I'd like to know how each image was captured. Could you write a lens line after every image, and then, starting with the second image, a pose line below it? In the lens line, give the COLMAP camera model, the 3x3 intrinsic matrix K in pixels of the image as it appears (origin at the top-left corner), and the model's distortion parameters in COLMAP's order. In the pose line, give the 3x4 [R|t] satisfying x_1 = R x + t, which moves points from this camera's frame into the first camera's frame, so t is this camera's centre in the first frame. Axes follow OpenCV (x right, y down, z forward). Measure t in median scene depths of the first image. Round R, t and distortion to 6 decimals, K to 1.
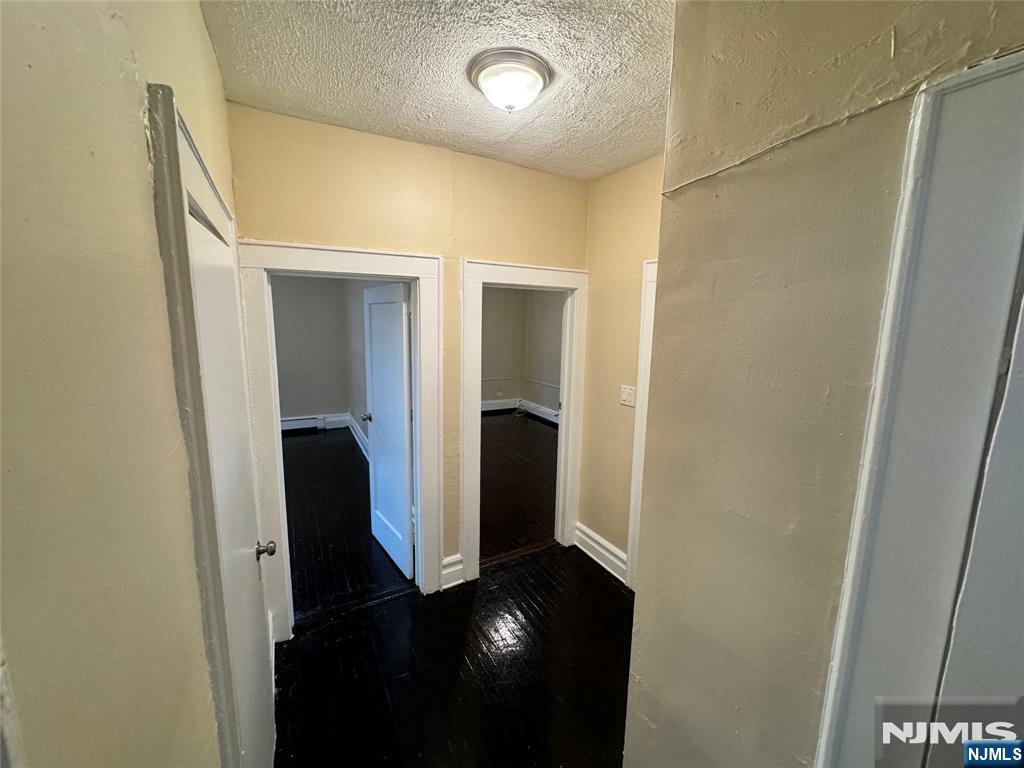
lens RADIAL K [[406.3, 0, 512.0], [0, 406.3, 384.0], [0, 0, 1]] dist [-0.017687, -0.000076]
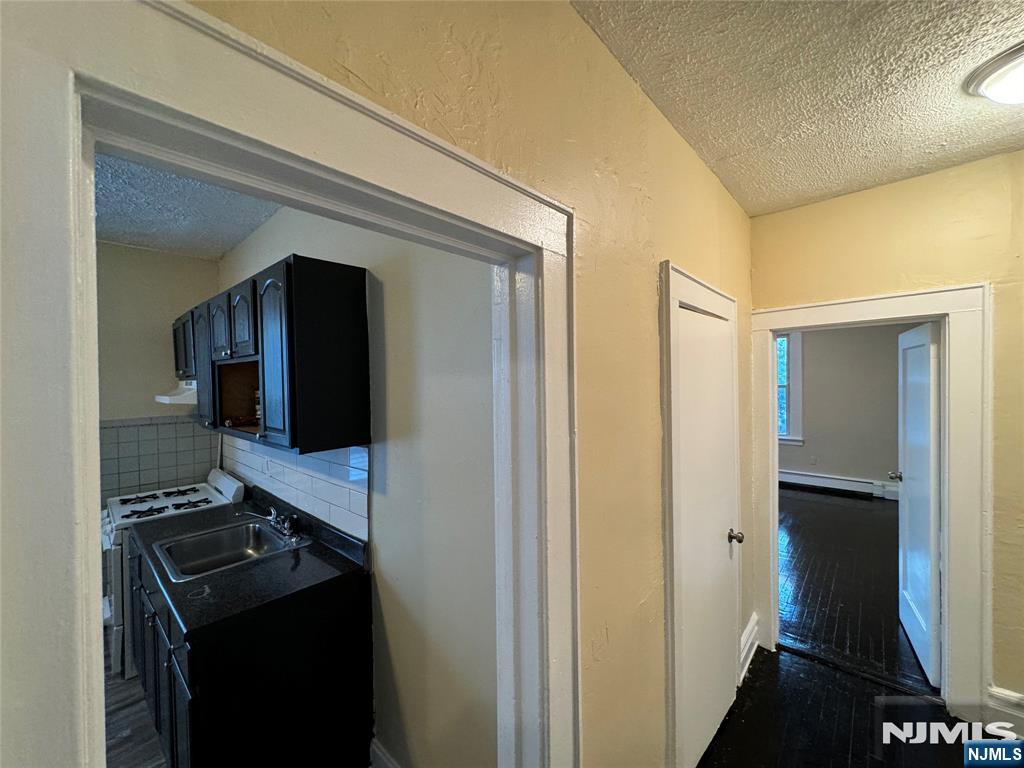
lens RADIAL K [[408.0, 0, 512.0], [0, 408.0, 384.0], [0, 0, 1]] dist [-0.002266, 0.000541]
pose [[0.318499, -0.017138, -0.947768, 0.288502], [-0.124499, 0.990419, -0.059747, 0.053115], [0.939712, 0.137025, 0.313314, -0.126173]]
